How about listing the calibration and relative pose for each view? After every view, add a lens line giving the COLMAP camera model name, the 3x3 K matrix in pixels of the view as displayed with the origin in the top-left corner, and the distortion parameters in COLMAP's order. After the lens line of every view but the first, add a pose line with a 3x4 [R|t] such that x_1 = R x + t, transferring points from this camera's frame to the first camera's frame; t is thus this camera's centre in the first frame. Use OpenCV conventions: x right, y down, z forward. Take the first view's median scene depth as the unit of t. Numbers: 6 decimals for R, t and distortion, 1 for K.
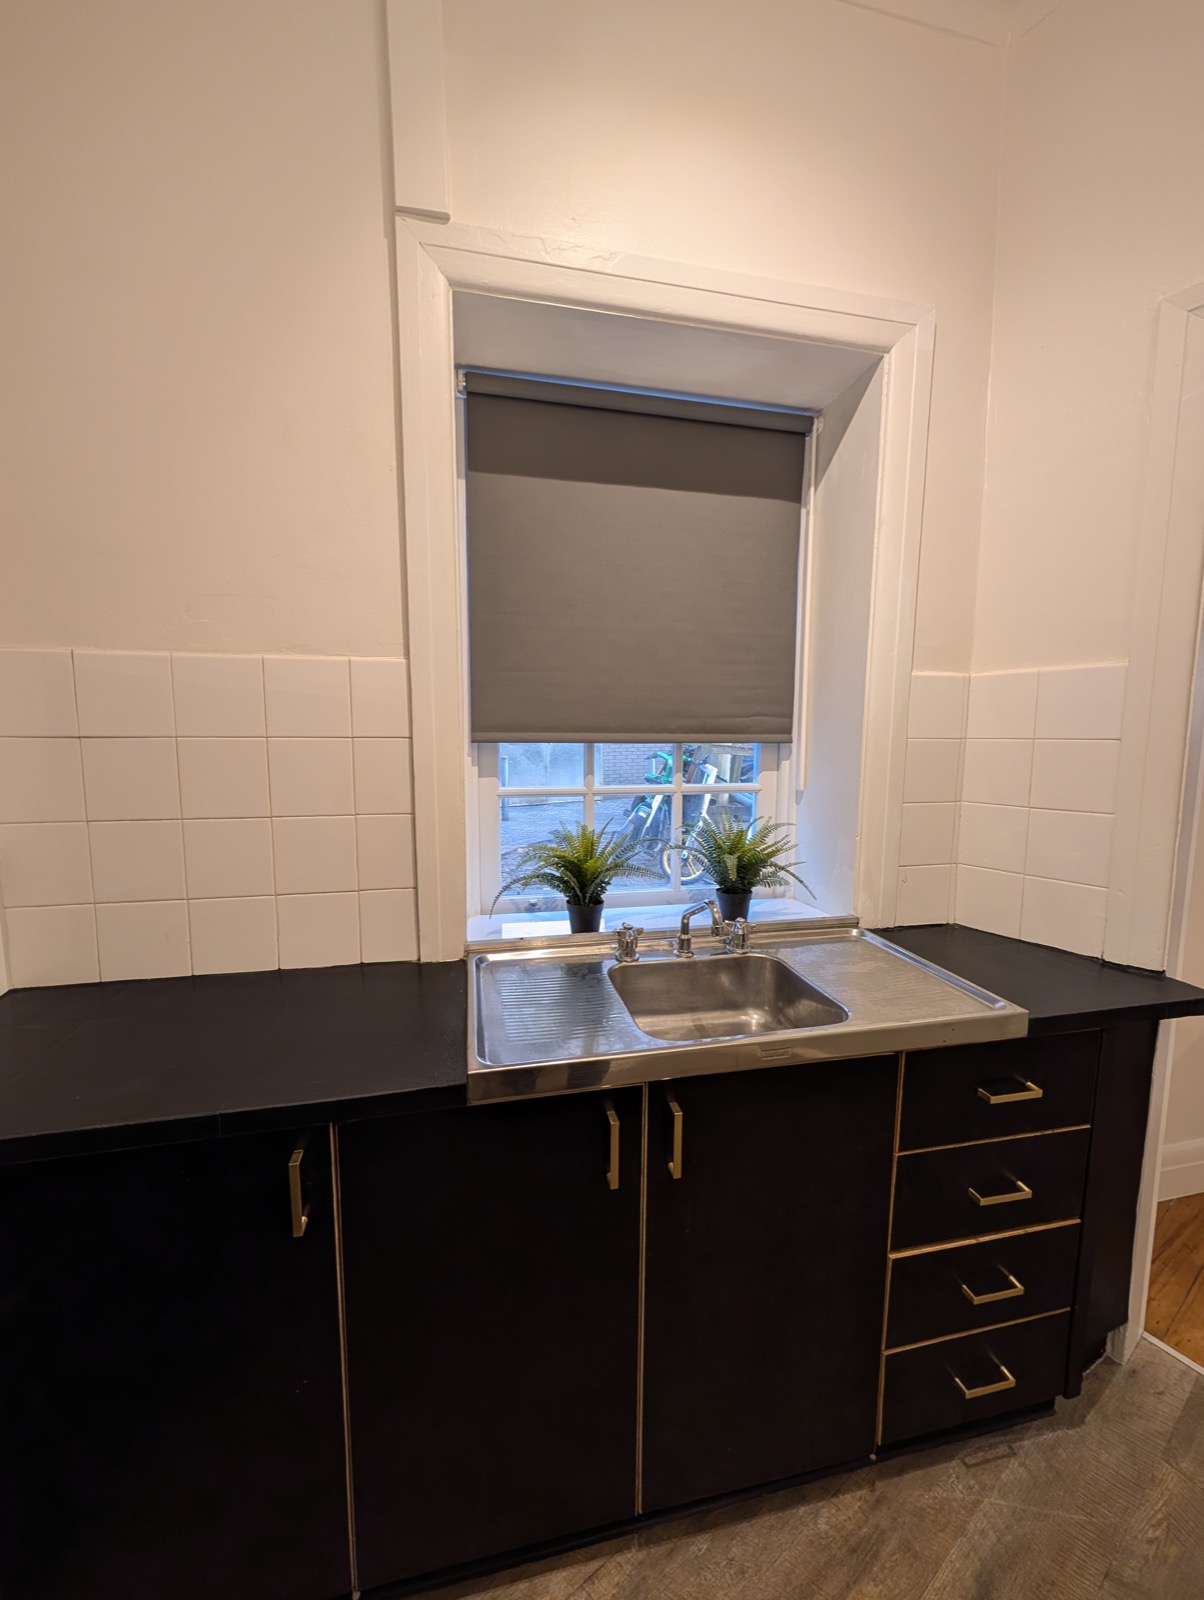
lens RADIAL K [[605.9, 0, 599.5], [0, 605.9, 801.0], [0, 0, 1]] dist [0.004015, 0.000587]
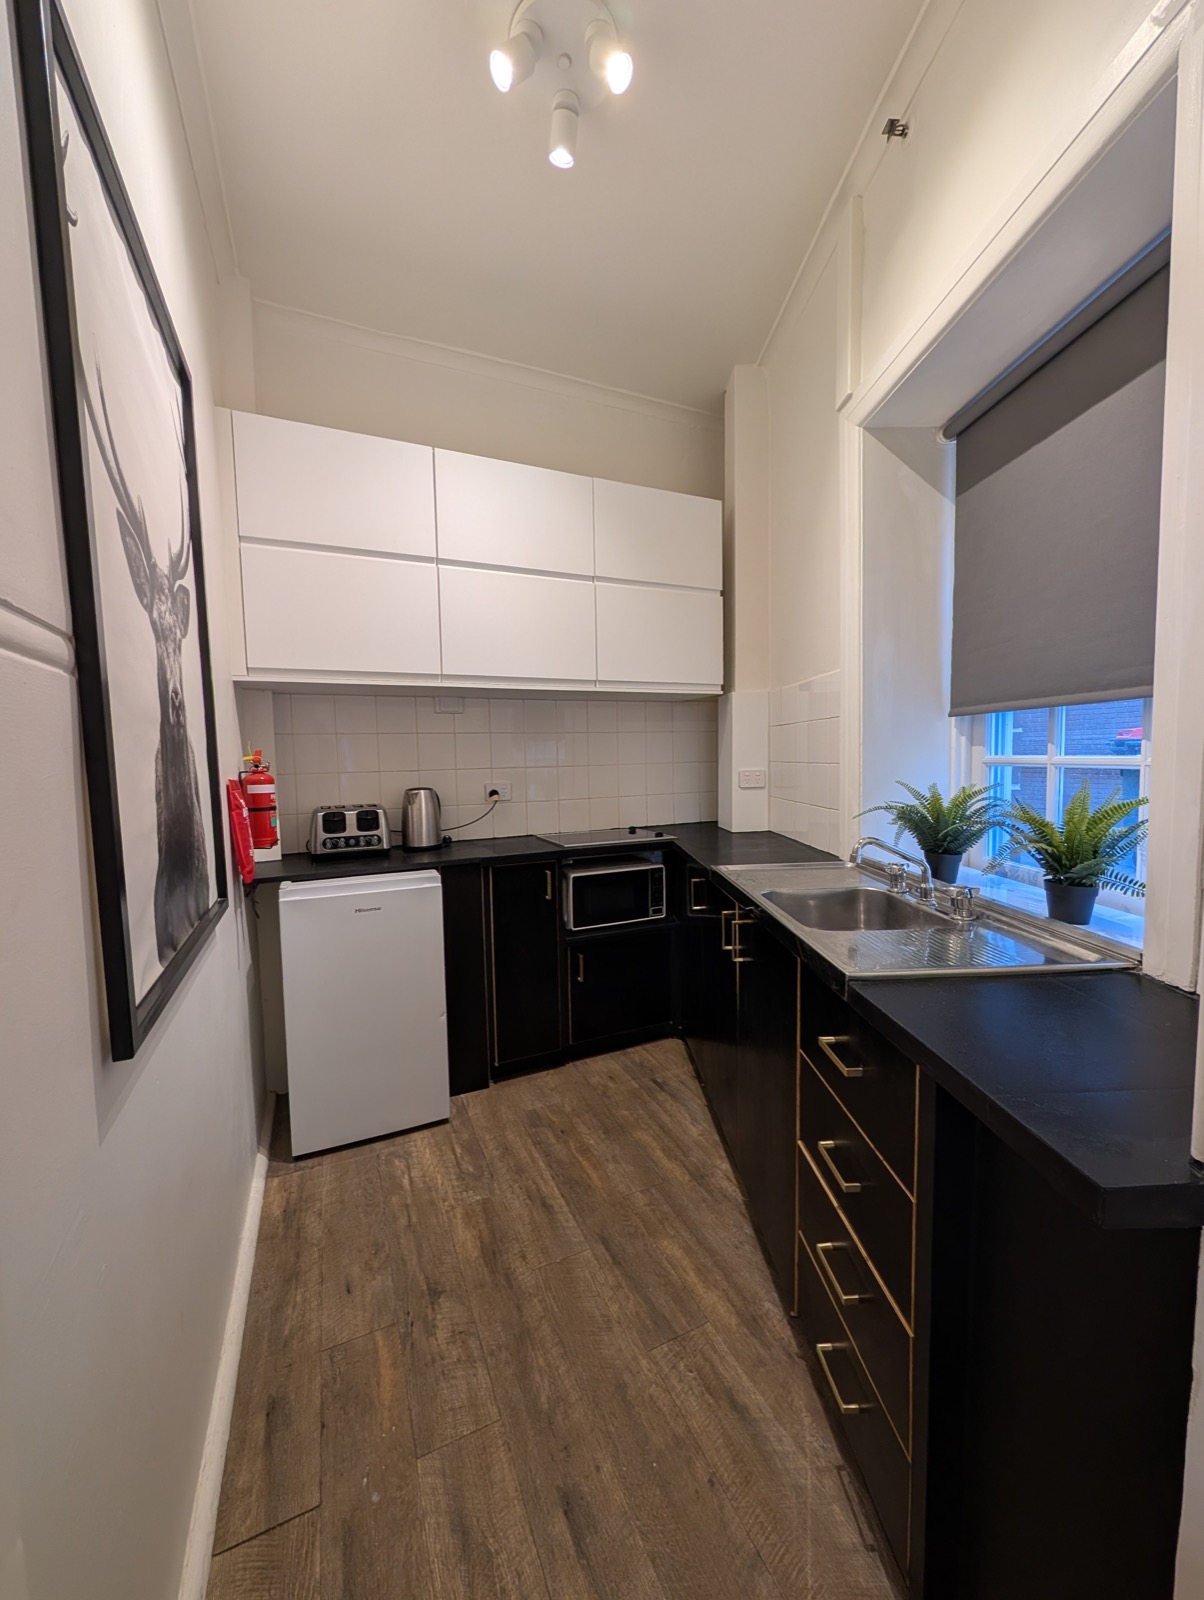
lens RADIAL K [[605.9, 0, 600.5], [0, 605.9, 800.2], [0, 0, 1]] dist [0.004015, 0.000587]
pose [[-0.162465, 0.074766, -0.983878, 1.386785], [-0.085252, 0.992333, 0.089486, 0.023696], [0.983025, 0.098416, -0.154845, 0.635349]]
